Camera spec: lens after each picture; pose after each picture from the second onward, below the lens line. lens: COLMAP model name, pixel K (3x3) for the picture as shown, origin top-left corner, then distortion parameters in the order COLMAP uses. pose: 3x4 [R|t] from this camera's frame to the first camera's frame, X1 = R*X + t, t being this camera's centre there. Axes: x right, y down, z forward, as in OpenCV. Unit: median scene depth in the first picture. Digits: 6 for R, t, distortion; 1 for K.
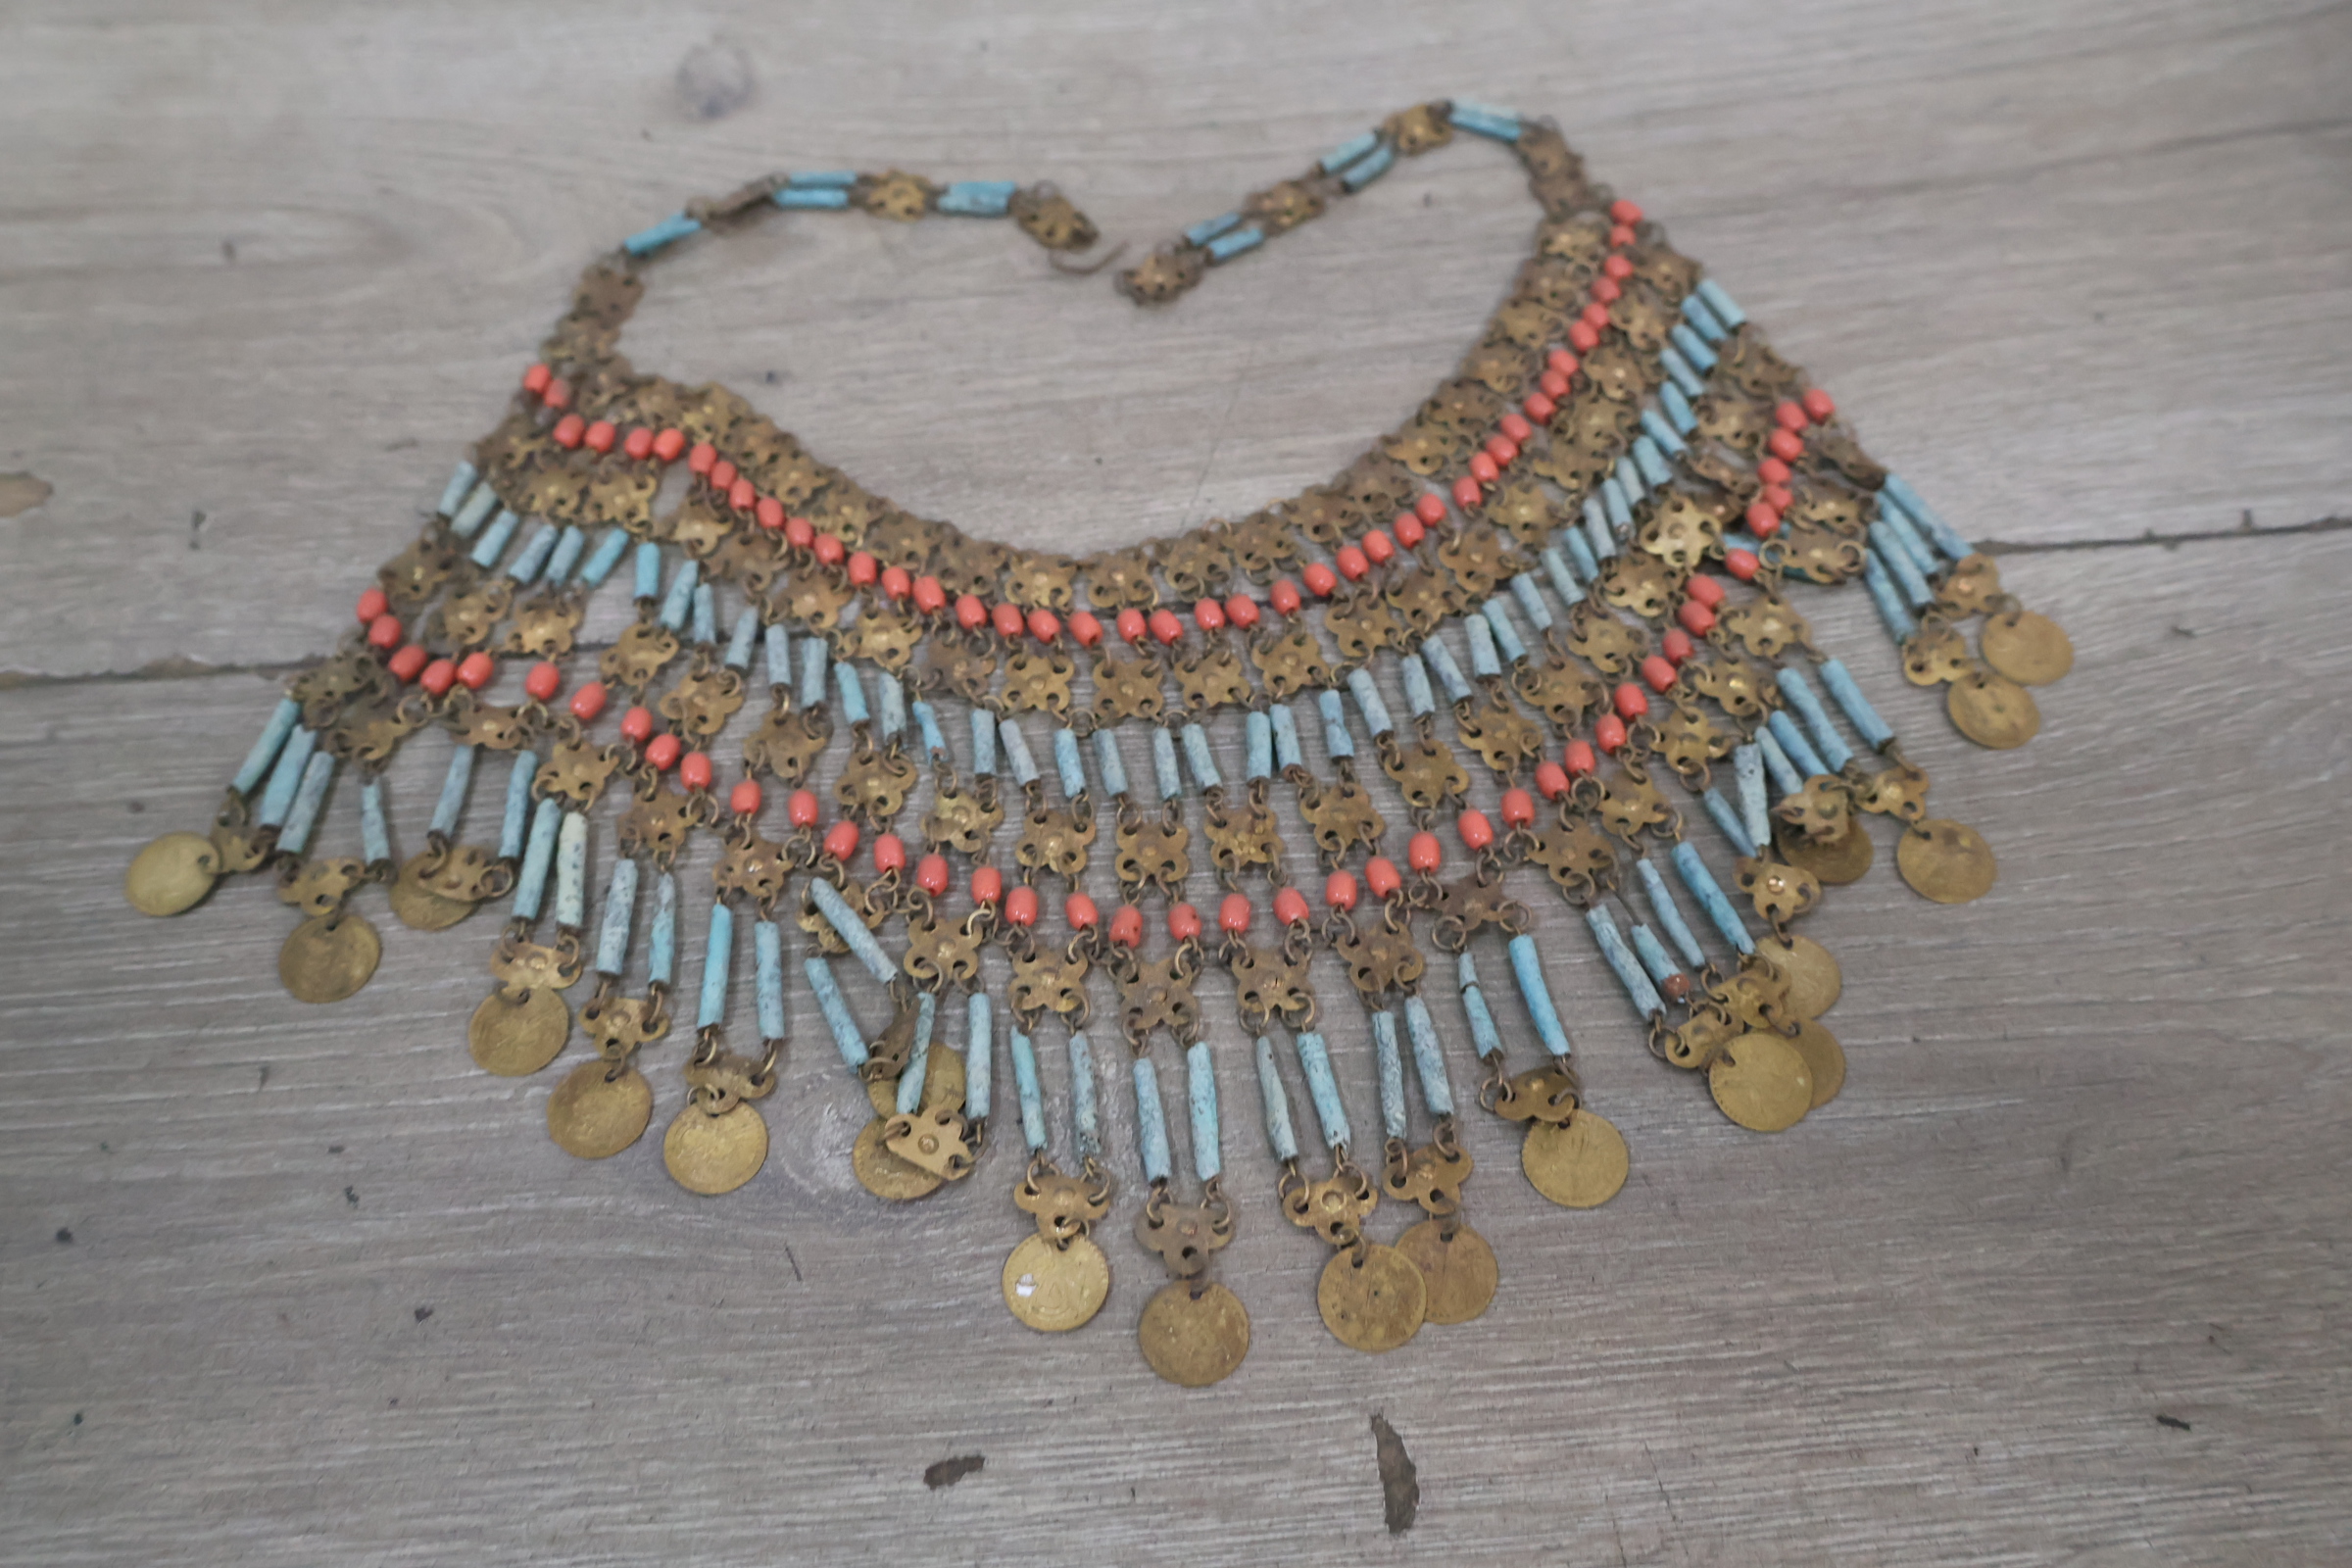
lens RADIAL K [[2203.7, 0, 1172.8], [0, 2203.7, 790.8], [0, 0, 1]] dist [0.011777, -0.002543]
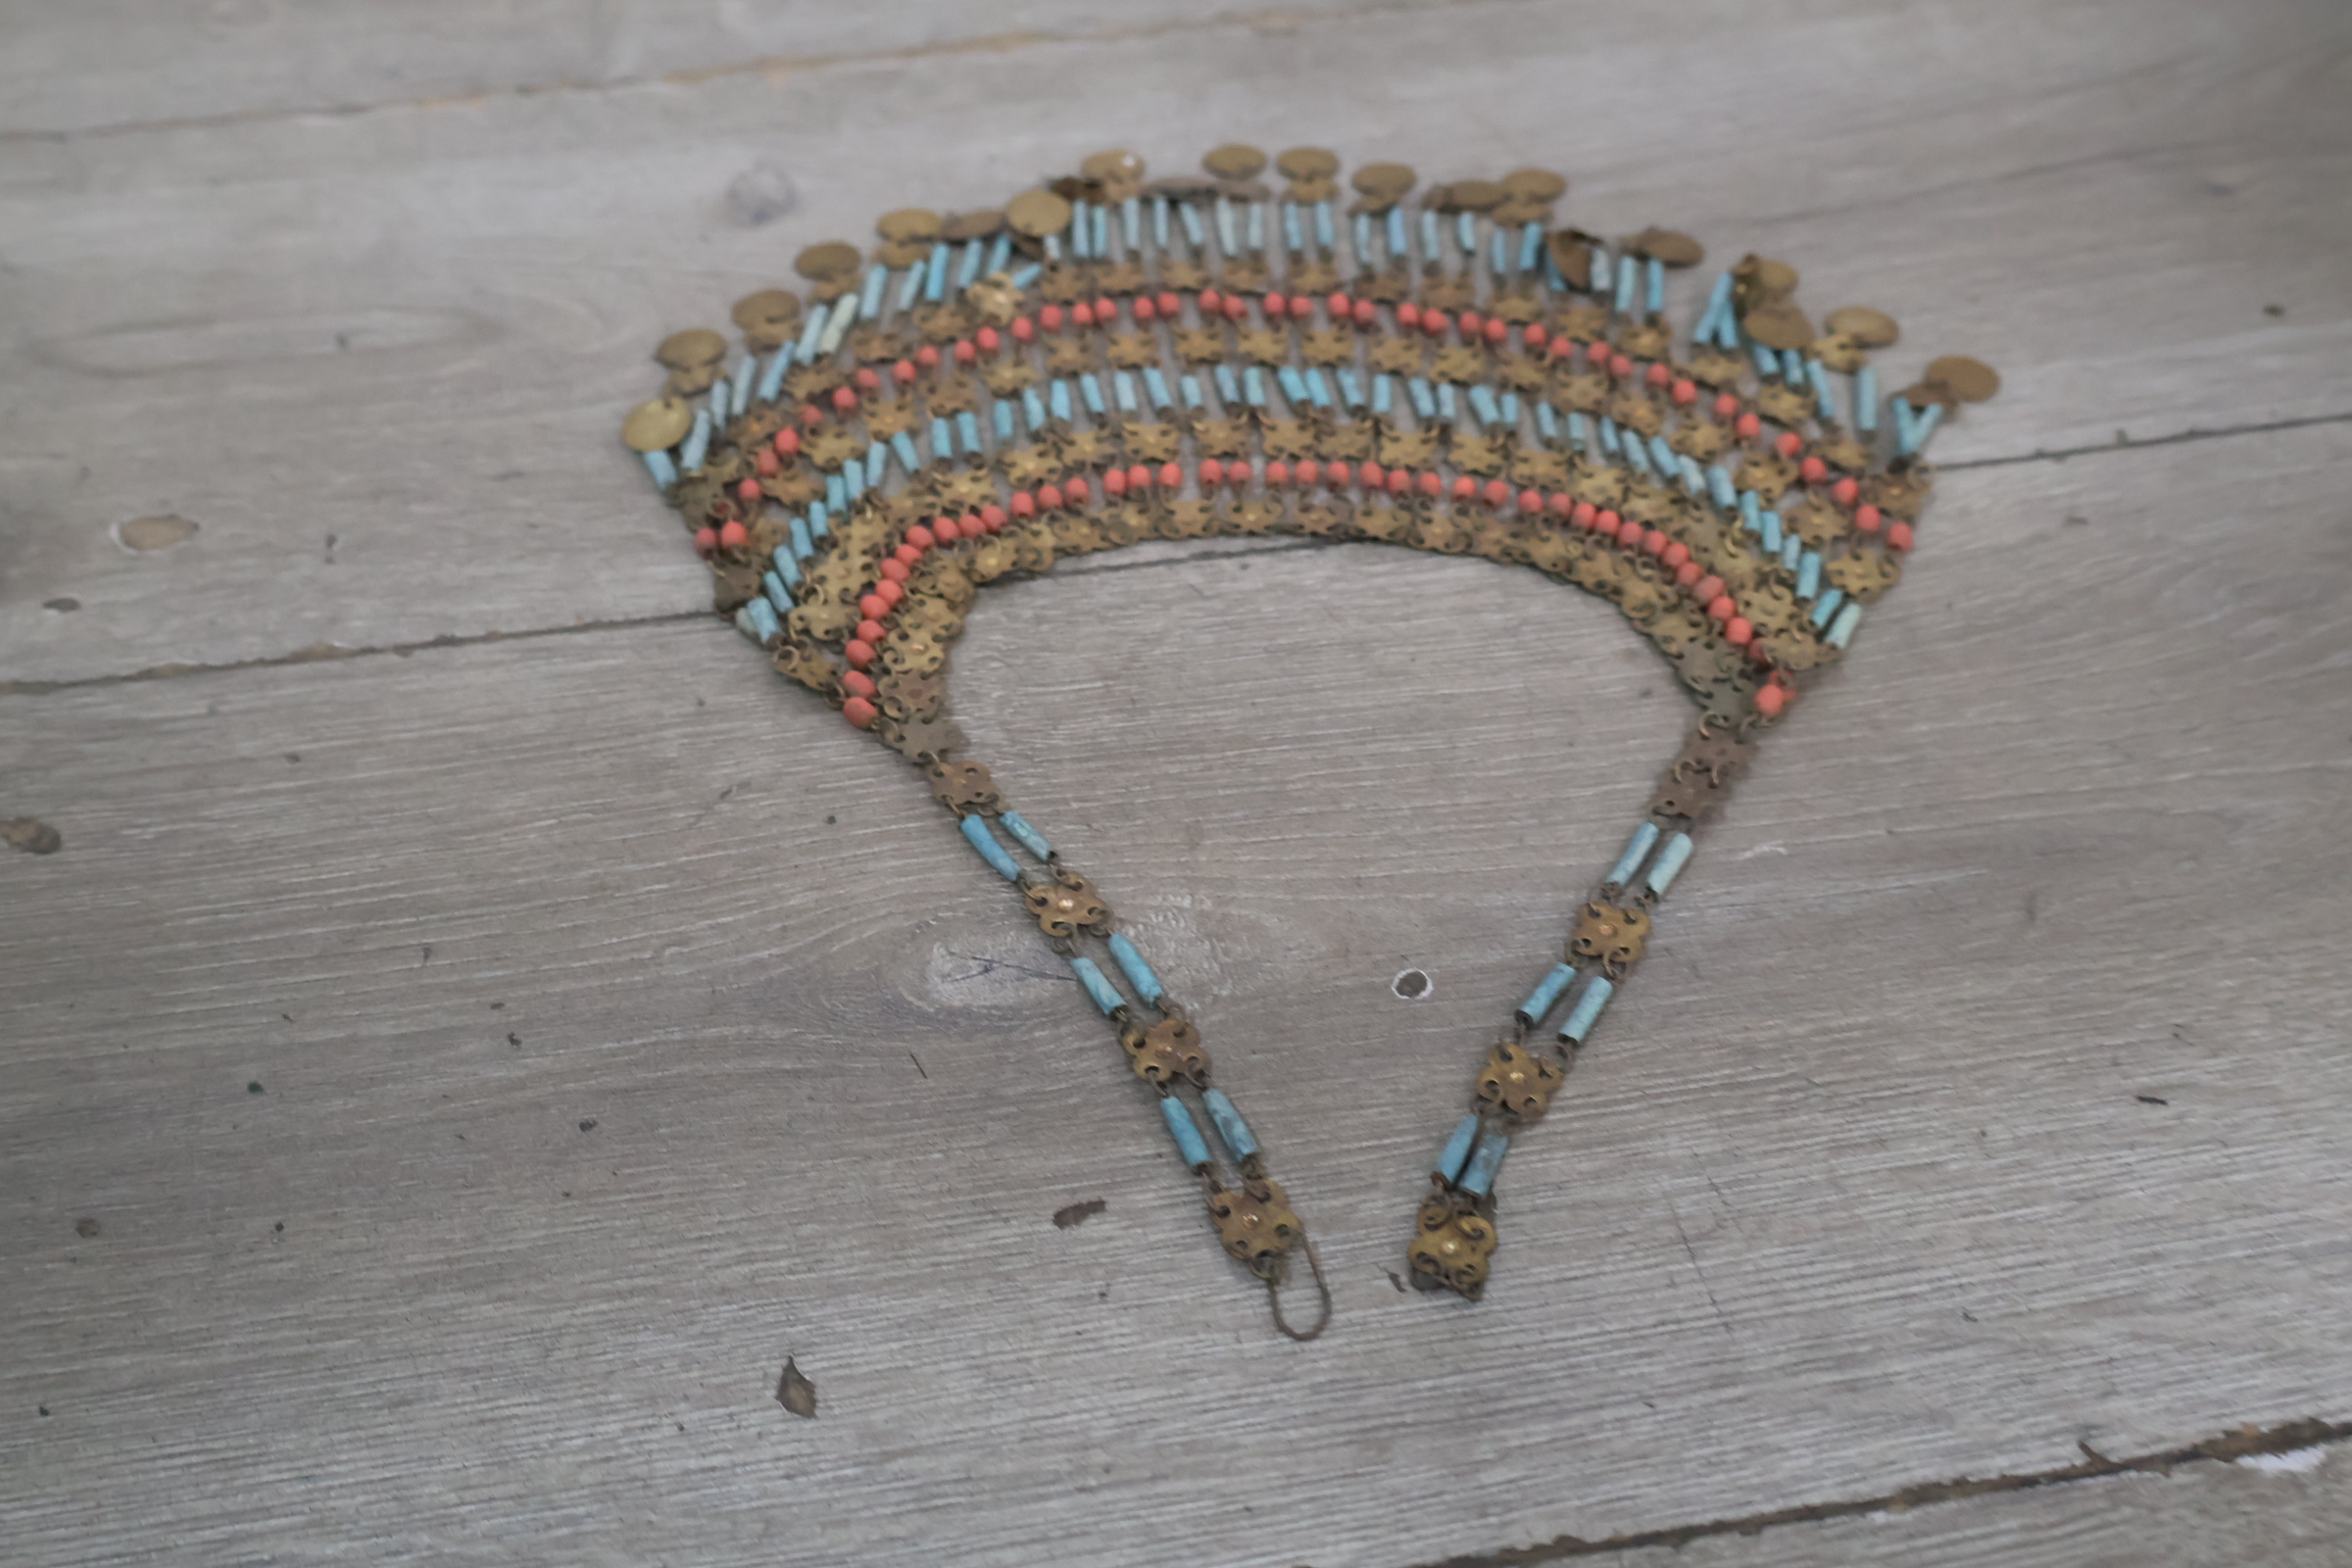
lens RADIAL K [[2204.2, 0, 1177.4], [0, 2204.2, 793.4], [0, 0, 1]] dist [0.008897, 0.001536]
pose [[0.997659, -0.060230, 0.032392, -0.065622], [0.064652, 0.985059, -0.159623, 0.251765], [-0.022293, 0.161344, 0.986646, -0.117924]]
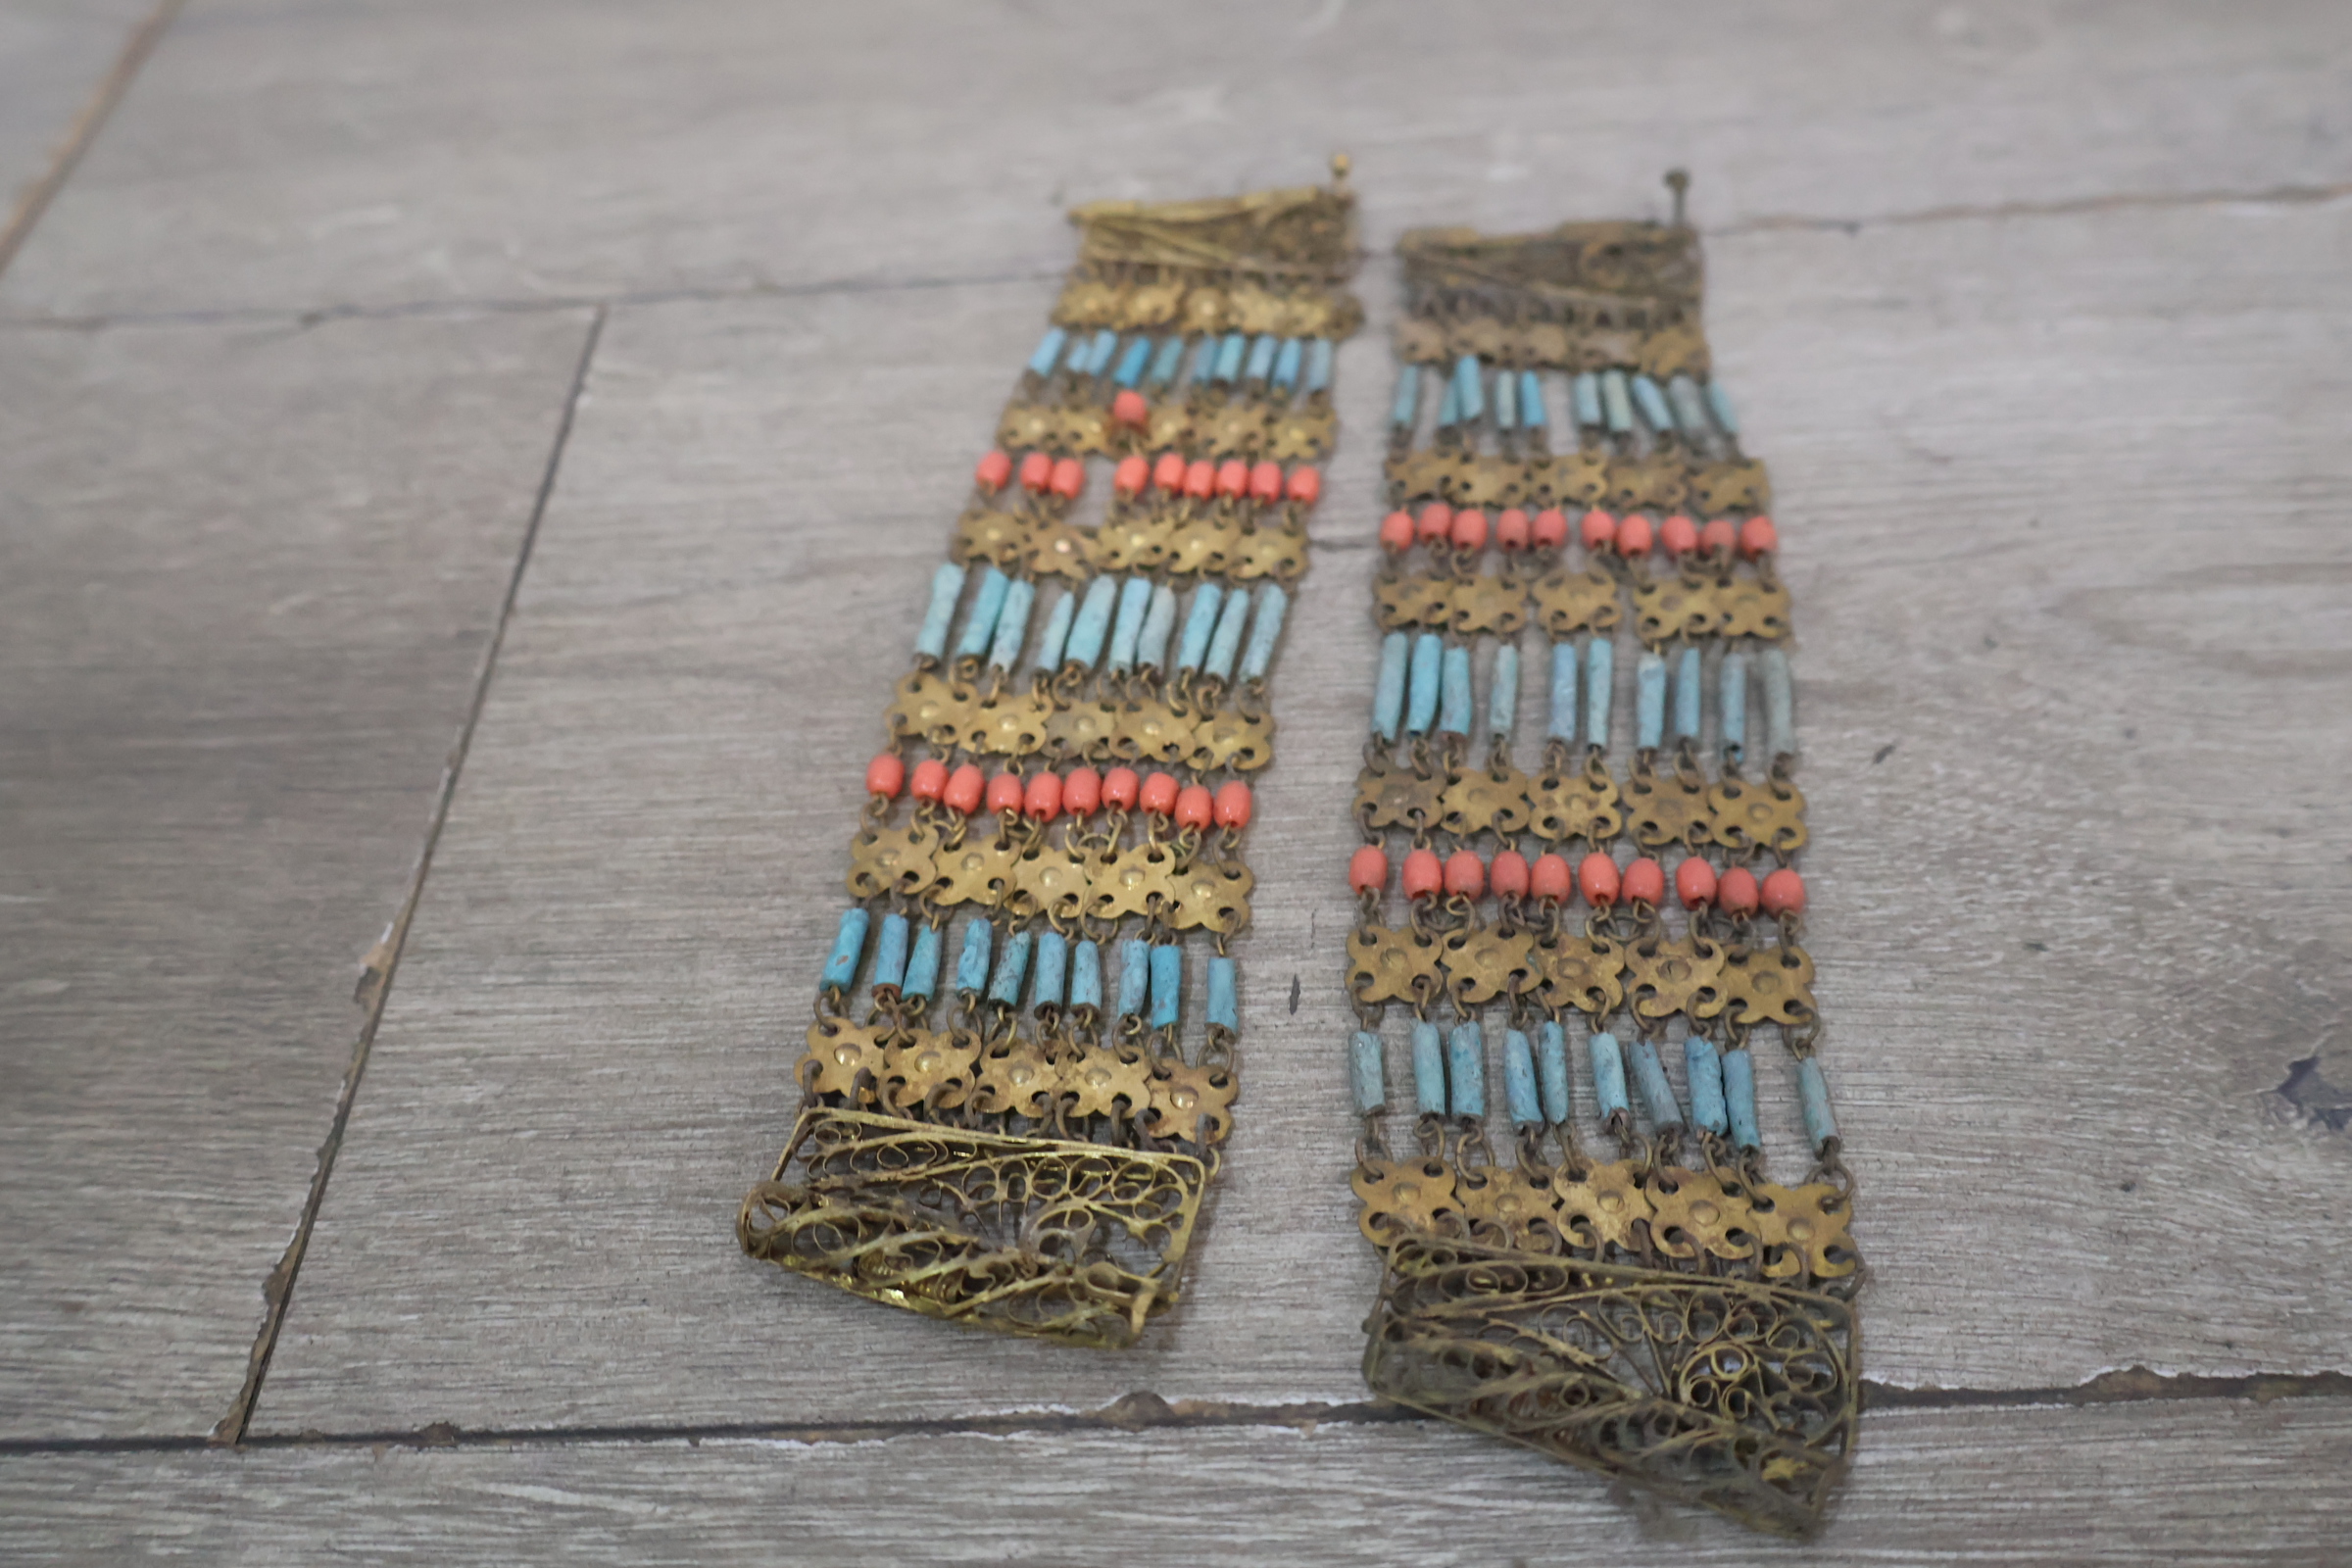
lens RADIAL K [[2204.2, 0, 1177.4], [0, 2204.2, 793.4], [0, 0, 1]] dist [0.008897, 0.001536]
pose [[0.994121, 0.013510, -0.107433, -1.033179], [-0.029492, 0.988457, -0.148605, -0.110503], [0.104185, 0.150900, 0.983044, 0.409930]]
